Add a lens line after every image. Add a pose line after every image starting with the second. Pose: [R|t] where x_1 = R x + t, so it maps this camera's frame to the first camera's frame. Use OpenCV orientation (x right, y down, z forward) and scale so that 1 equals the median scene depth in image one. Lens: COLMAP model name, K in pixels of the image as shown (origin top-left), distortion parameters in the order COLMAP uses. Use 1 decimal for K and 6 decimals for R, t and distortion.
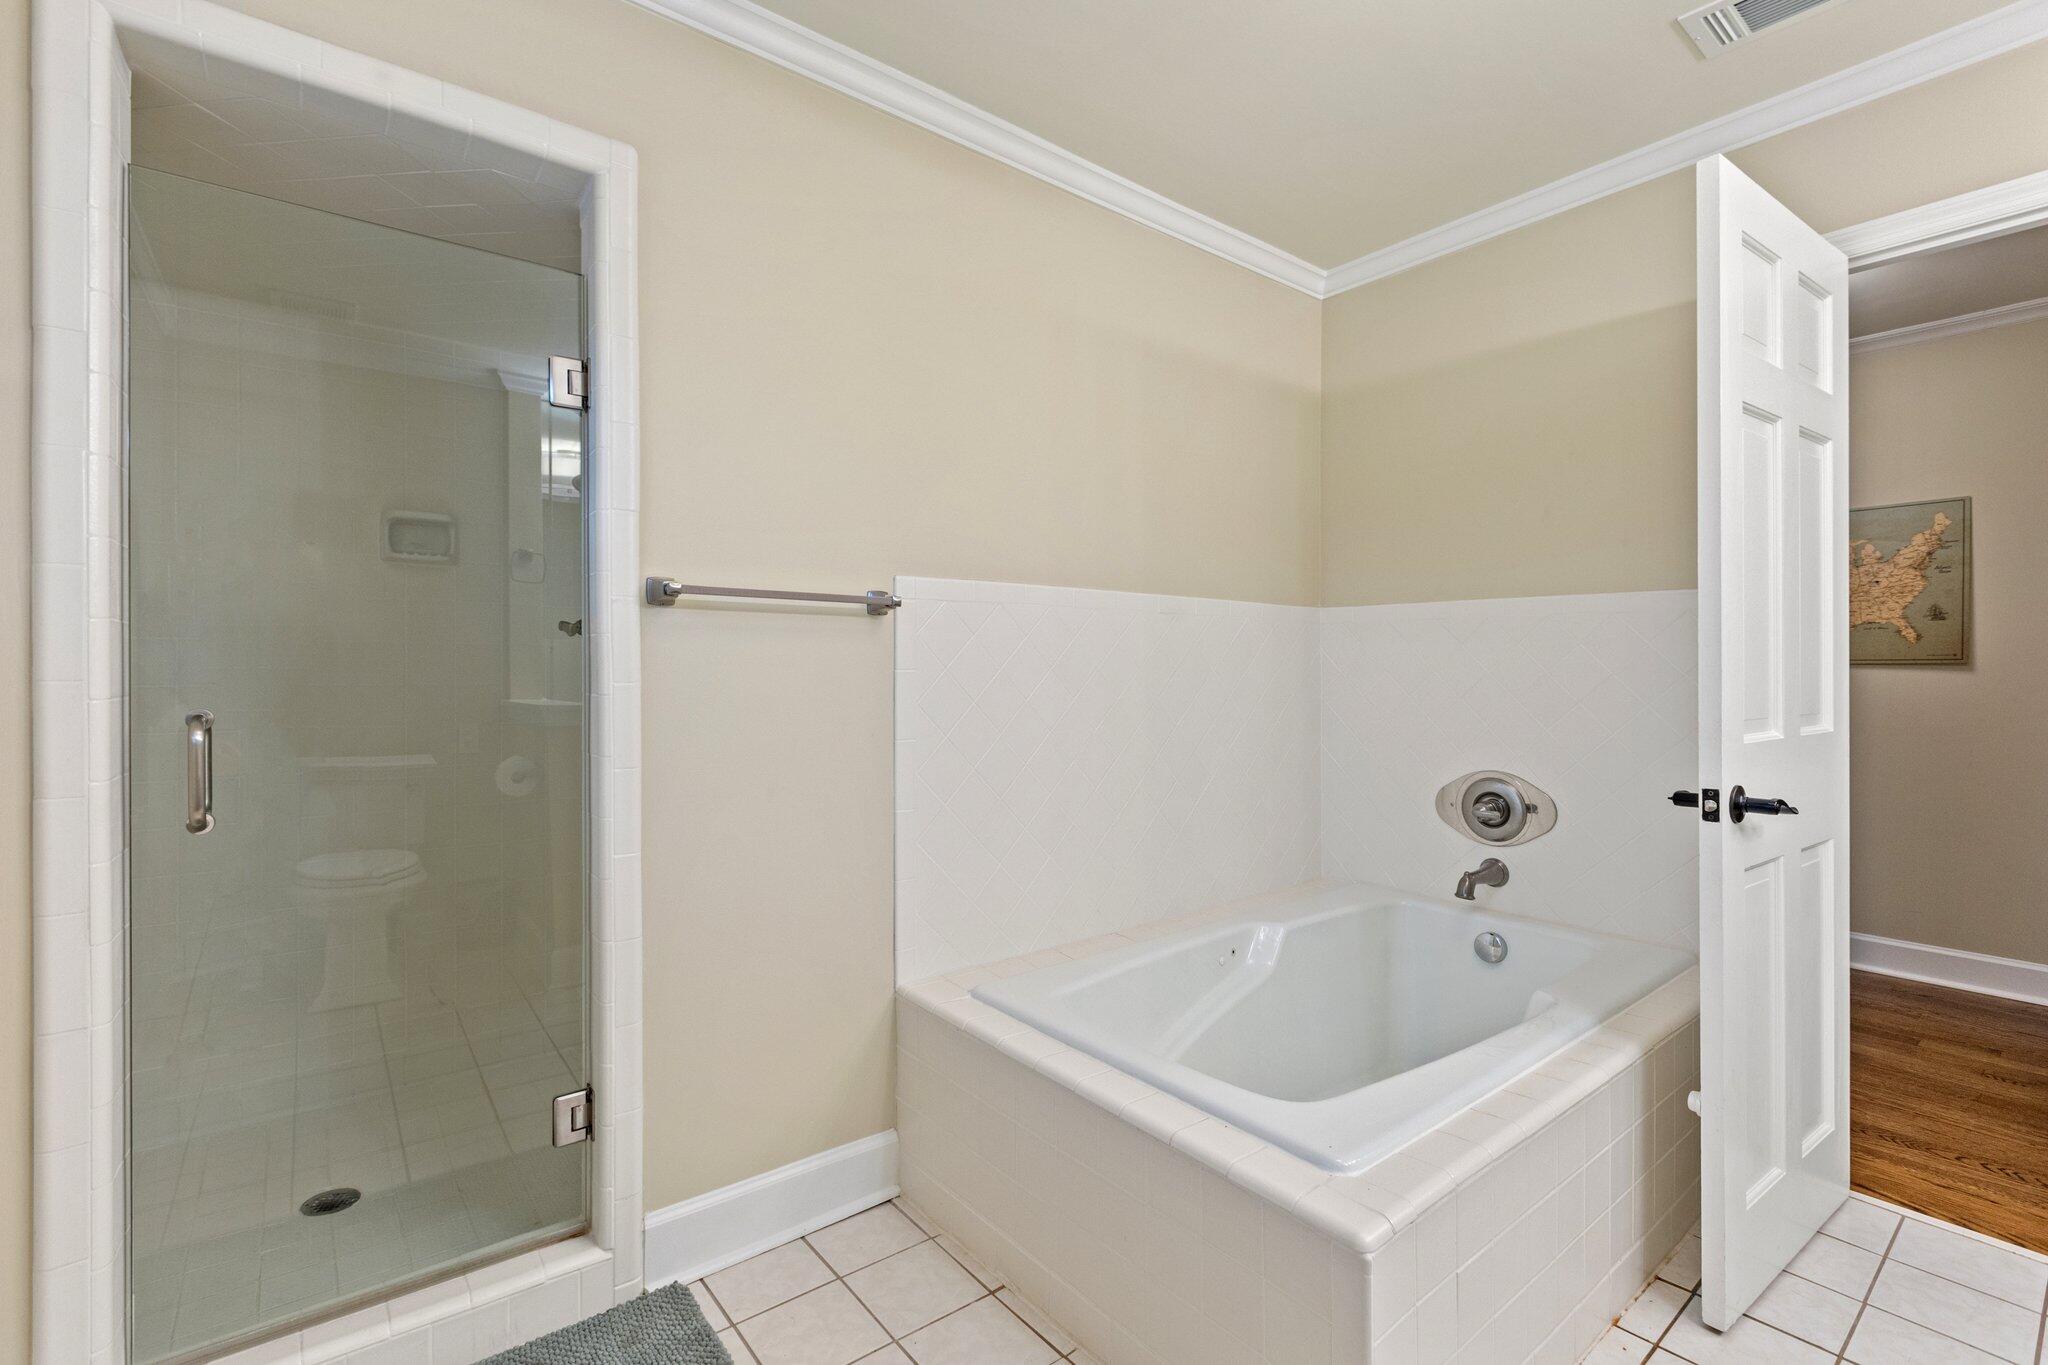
lens RADIAL K [[921.0, 0, 1028.6], [0, 921.0, 670.9], [0, 0, 1]] dist [0.000345, 0.000193]
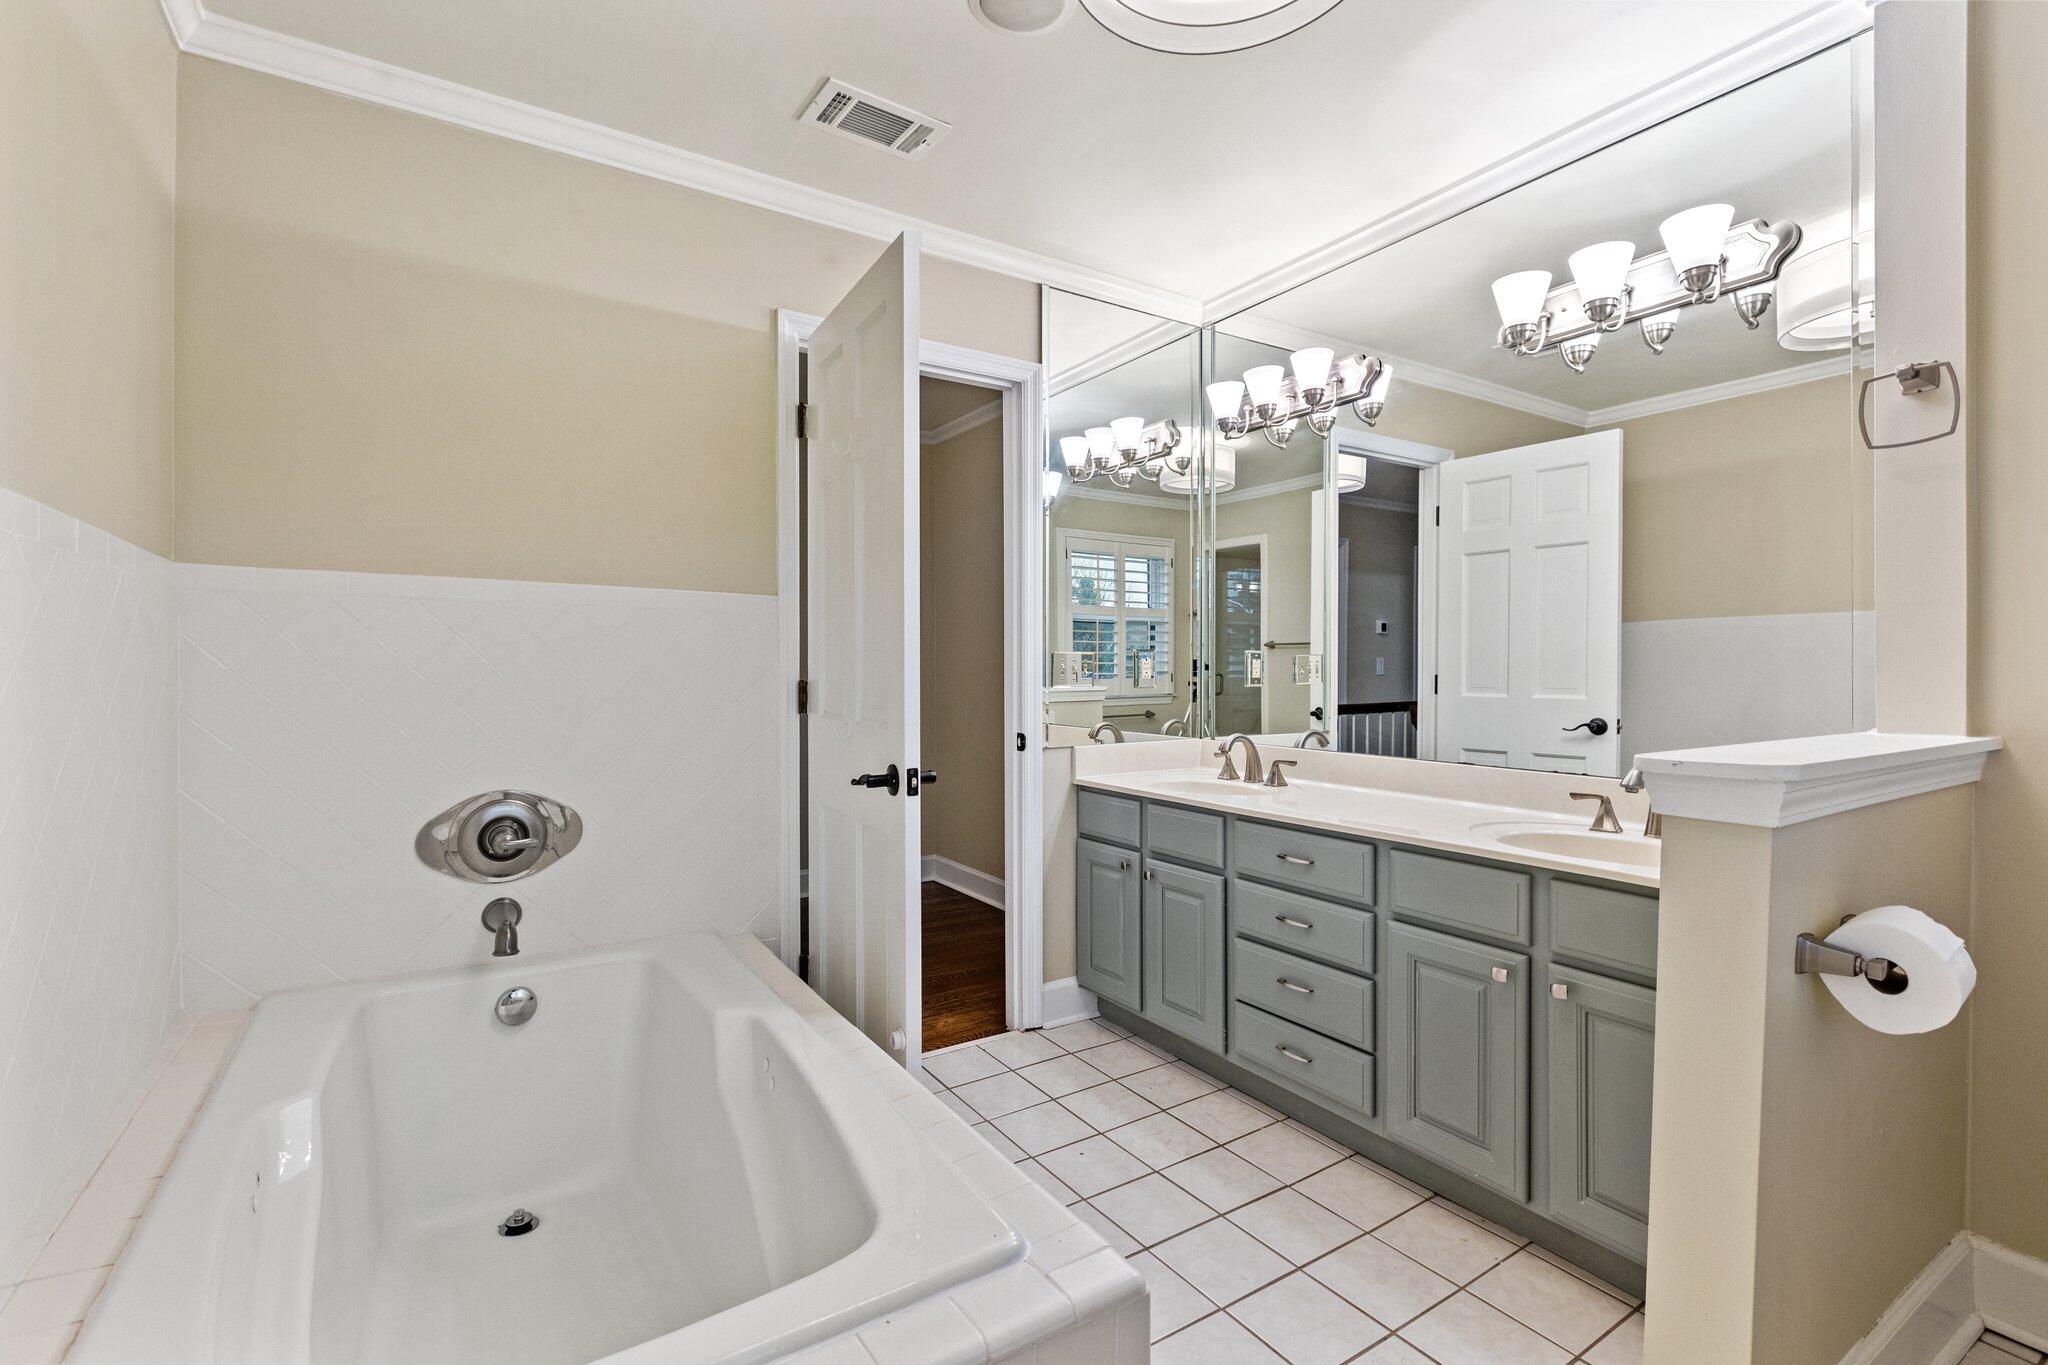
lens RADIAL K [[921.0, 0, 1028.6], [0, 921.0, 670.9], [0, 0, 1]] dist [0.000345, 0.000193]
pose [[0.088340, -0.009742, 0.996043, -0.261311], [-0.001359, 0.999950, 0.009901, -0.005535], [-0.996089, -0.002228, 0.088323, 0.467198]]
